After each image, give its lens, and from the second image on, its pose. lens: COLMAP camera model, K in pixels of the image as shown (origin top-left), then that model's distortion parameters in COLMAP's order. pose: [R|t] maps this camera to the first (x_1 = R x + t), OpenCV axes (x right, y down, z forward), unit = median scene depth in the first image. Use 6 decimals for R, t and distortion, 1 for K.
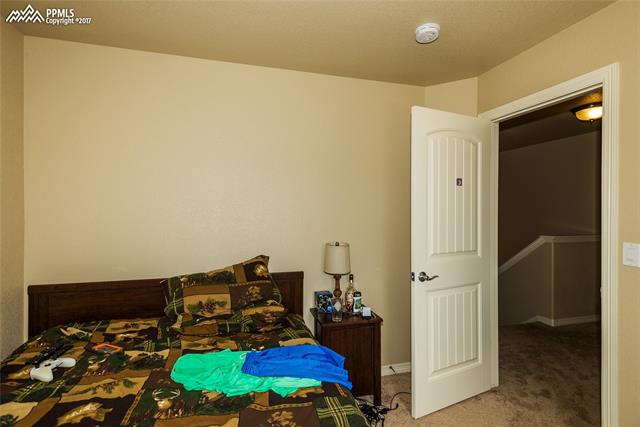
lens RADIAL K [[306.8, 0, 303.5], [0, 306.8, 214.8], [0, 0, 1]] dist [0.012225, -0.000248]
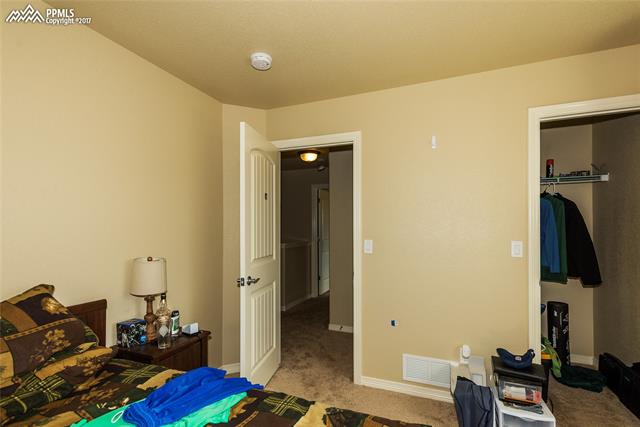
lens RADIAL K [[306.8, 0, 329.0], [0, 306.8, 224.4], [0, 0, 1]] dist [0.012225, -0.000248]
pose [[0.603623, 0.005001, 0.797254, -0.306985], [0.011580, 0.999820, -0.015039, 0.021459], [-0.797186, 0.018310, 0.603456, 0.114921]]
